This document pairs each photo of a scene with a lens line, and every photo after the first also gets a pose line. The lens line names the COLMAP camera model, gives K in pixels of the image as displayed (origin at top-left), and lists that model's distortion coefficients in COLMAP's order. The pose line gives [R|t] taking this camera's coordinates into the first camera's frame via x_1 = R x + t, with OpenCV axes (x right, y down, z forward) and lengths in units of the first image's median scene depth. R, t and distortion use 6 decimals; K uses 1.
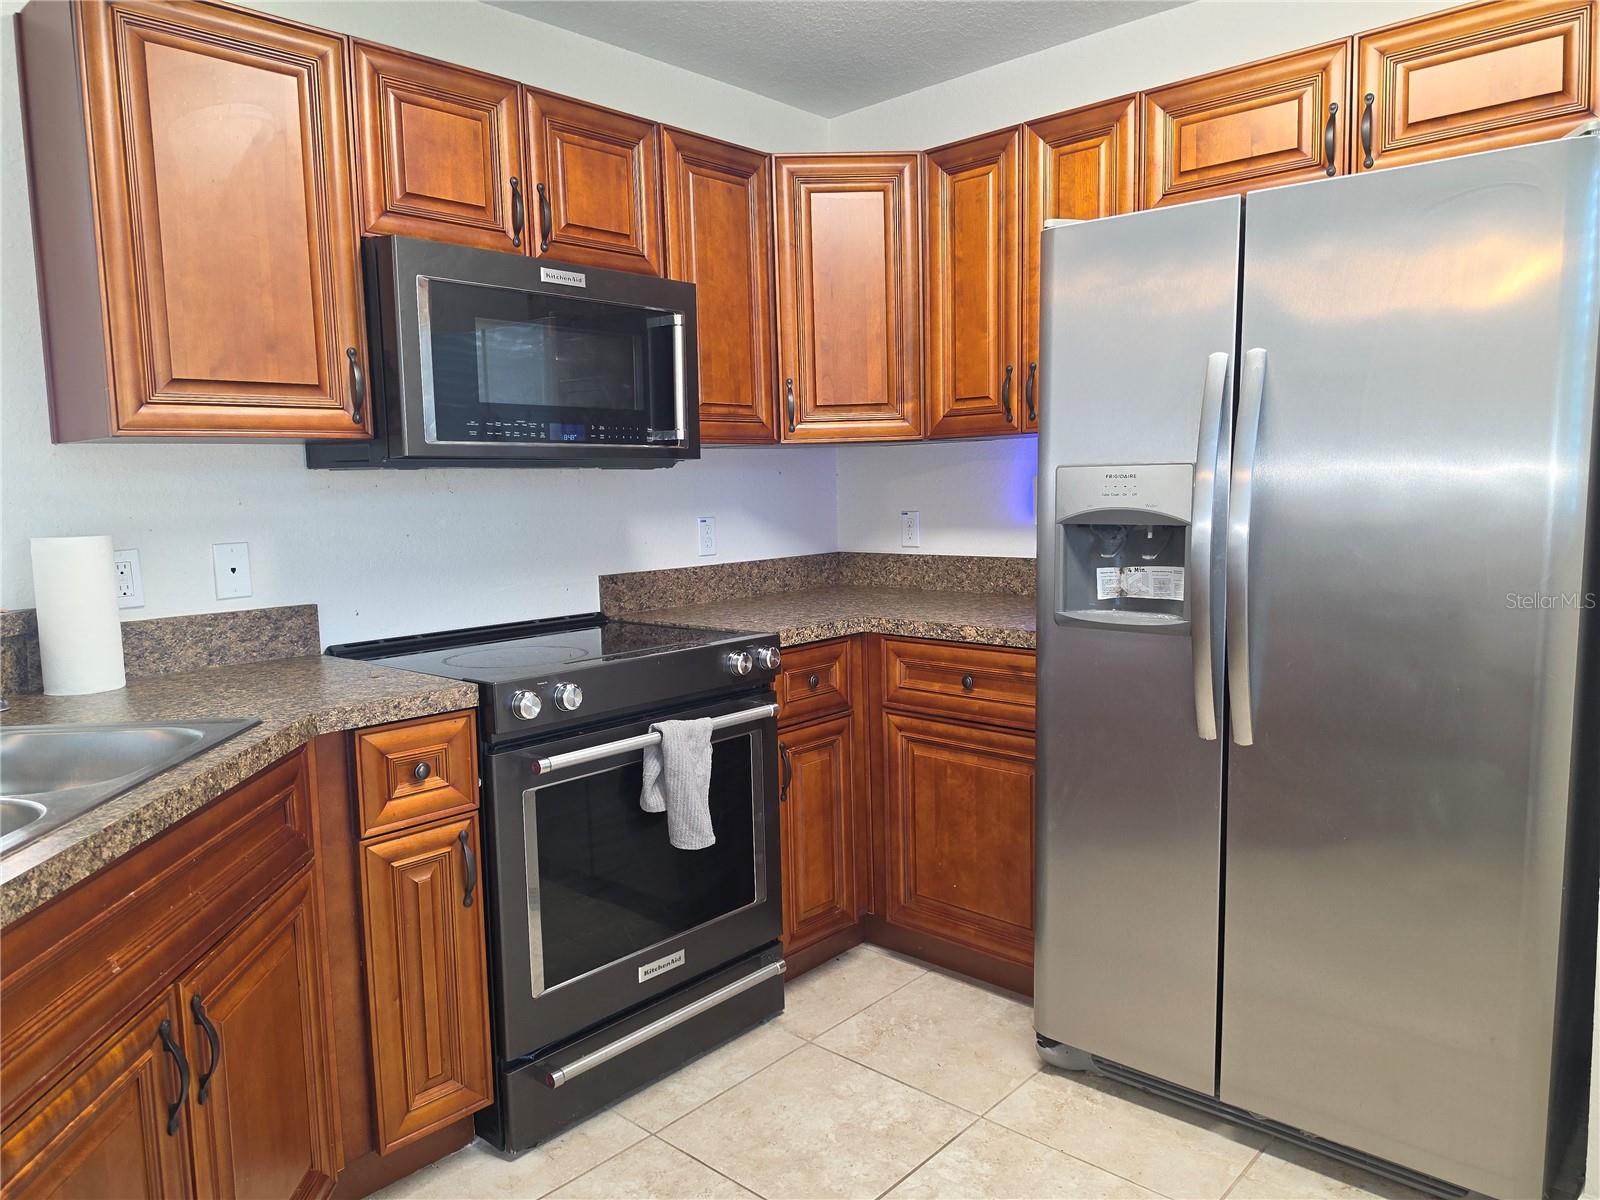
lens RADIAL K [[1107.6, 0, 800.0], [0, 1107.6, 600.0], [0, 0, 1]] dist [0.108644, -0.142302]
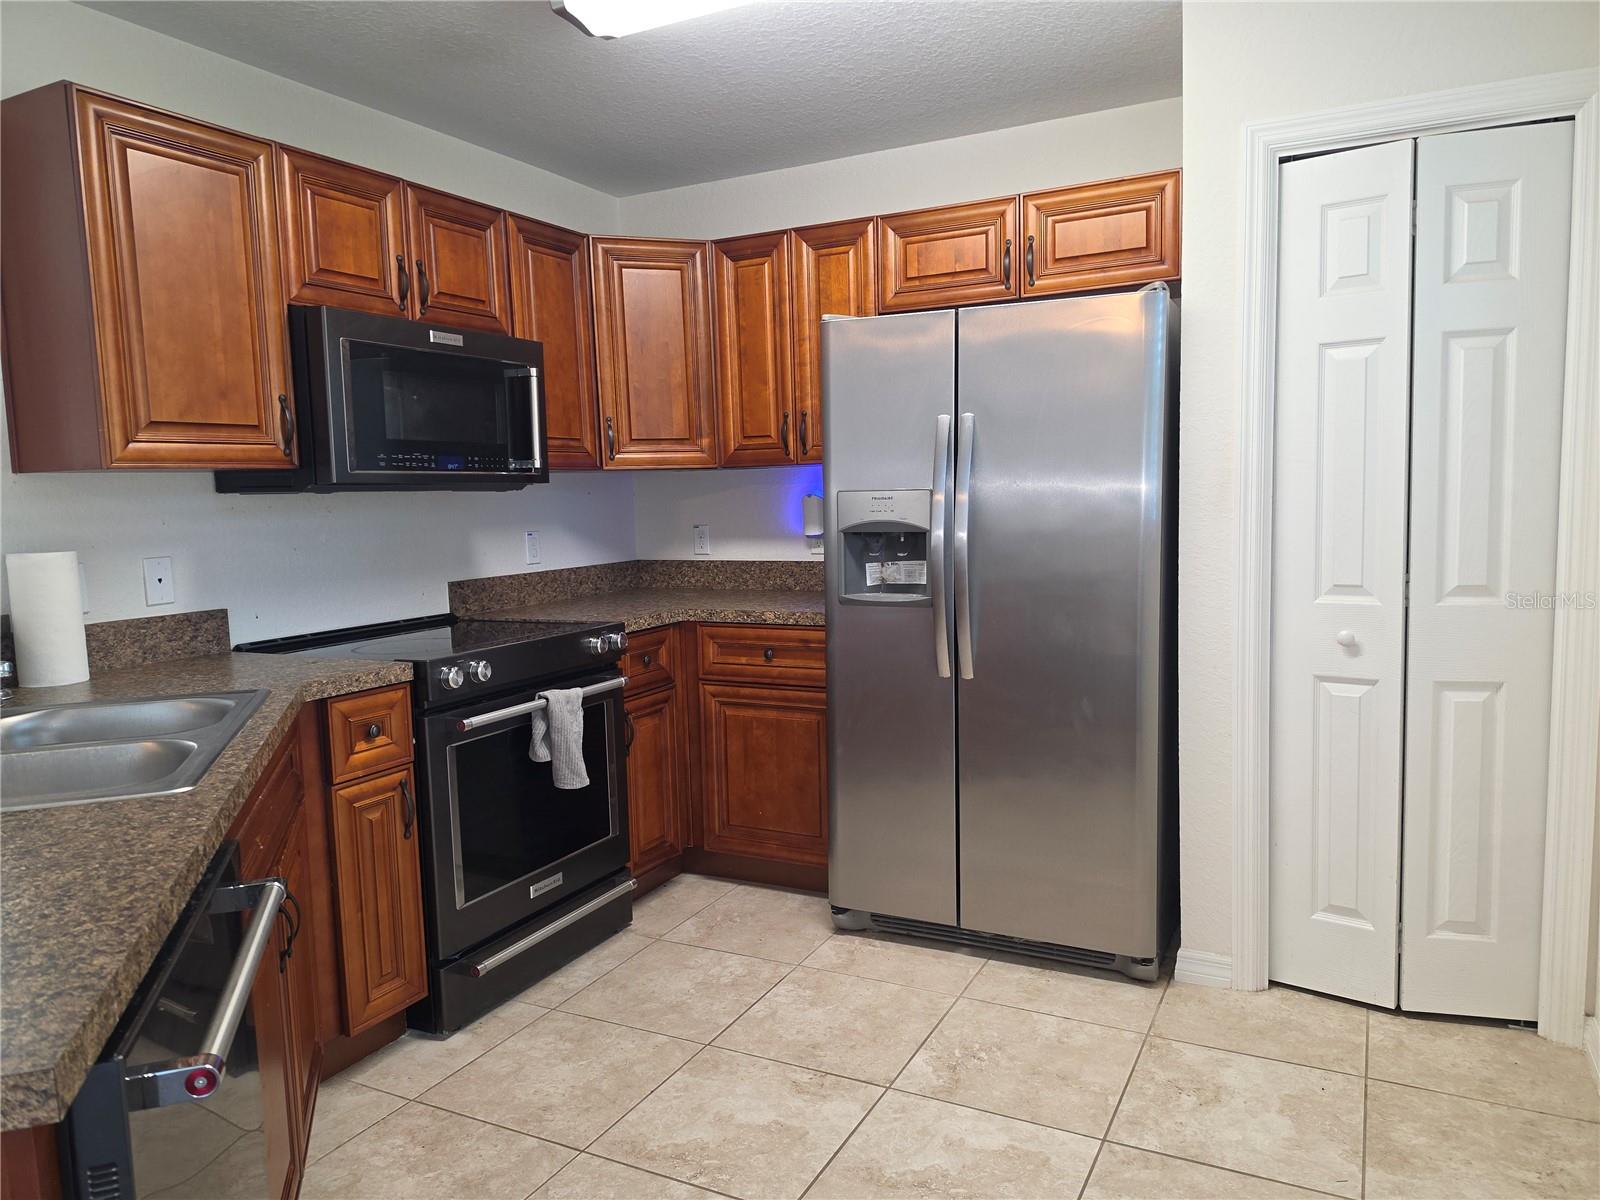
lens RADIAL K [[1104.6, 0, 808.9], [0, 1104.6, 604.0], [0, 0, 1]] dist [0.145867, -0.186975]
pose [[0.964145, -0.030375, 0.263630, -0.164636], [0.033266, 0.999425, -0.006507, 0.027975], [-0.263281, 0.015043, 0.964602, -0.308099]]
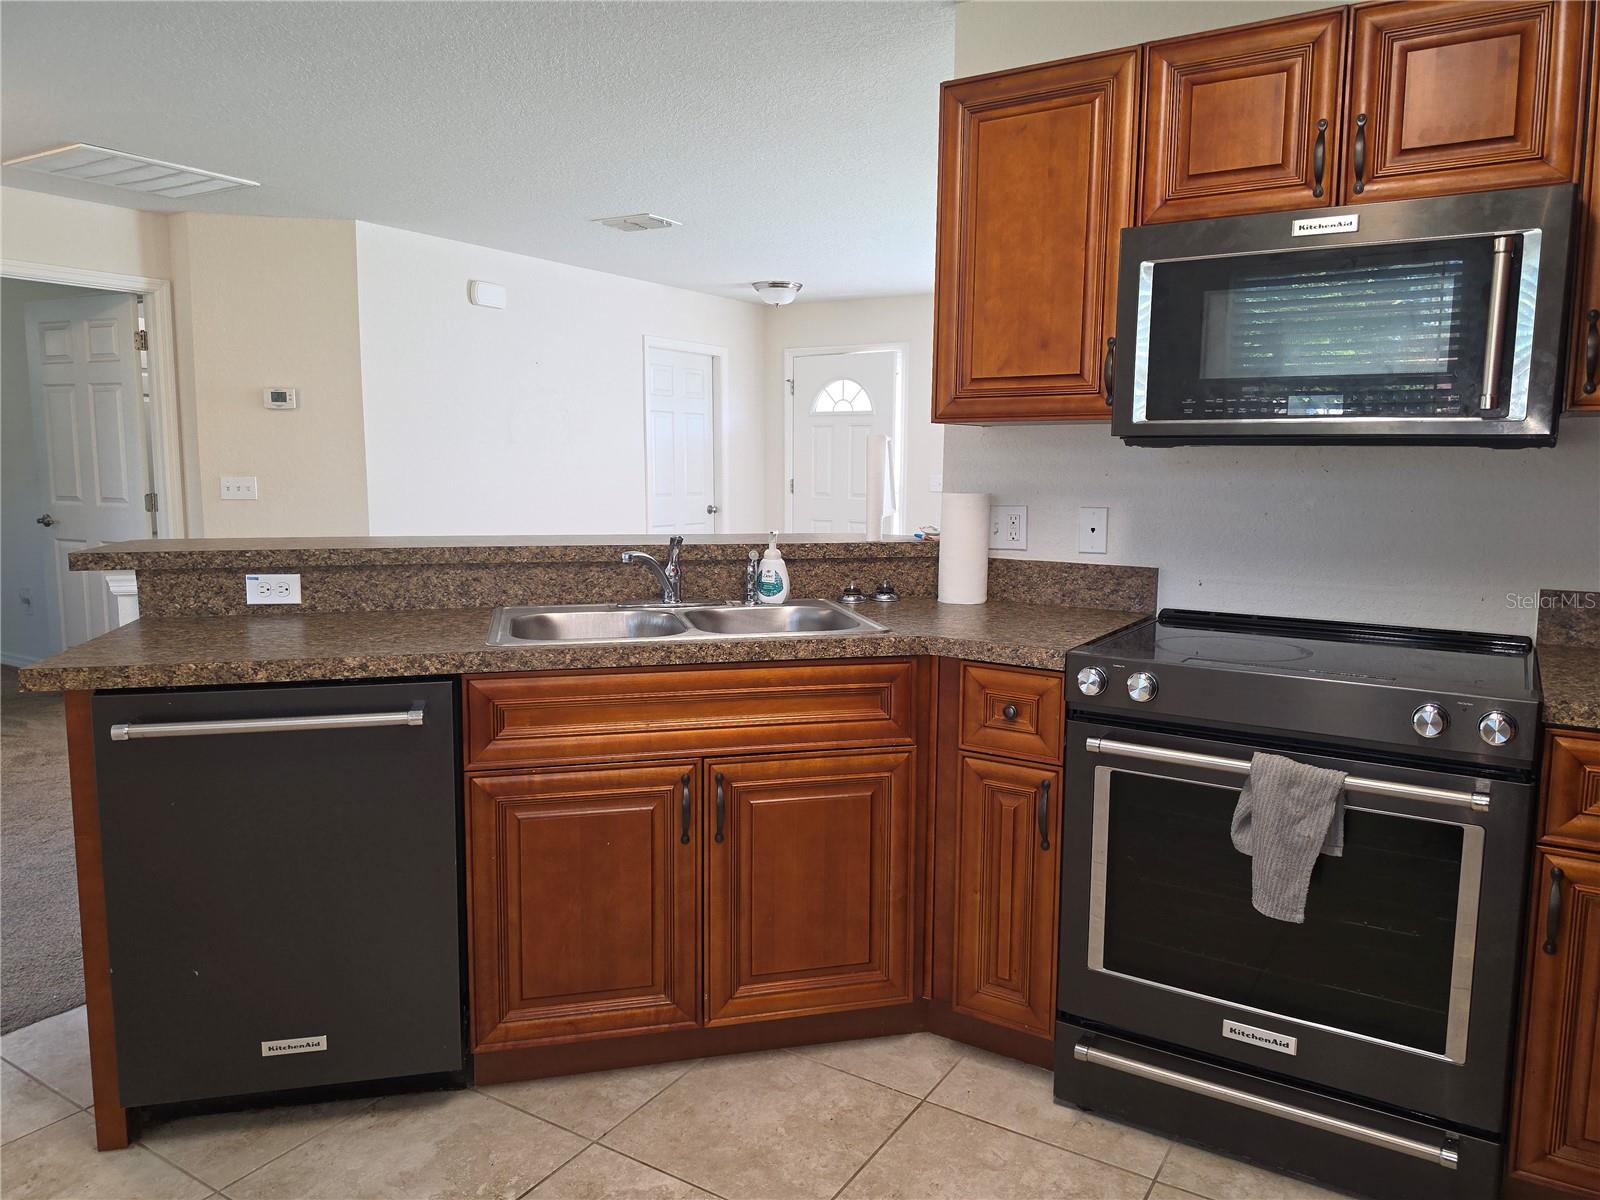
lens RADIAL K [[1113.4, 0, 832.4], [0, 1113.4, 594.0], [0, 0, 1]] dist [0.101242, -0.140398]
pose [[0.191793, 0.145453, -0.970597, 0.609985], [-0.120705, 0.984945, 0.123752, -0.072841], [0.973985, 0.093421, 0.206462, 0.487809]]
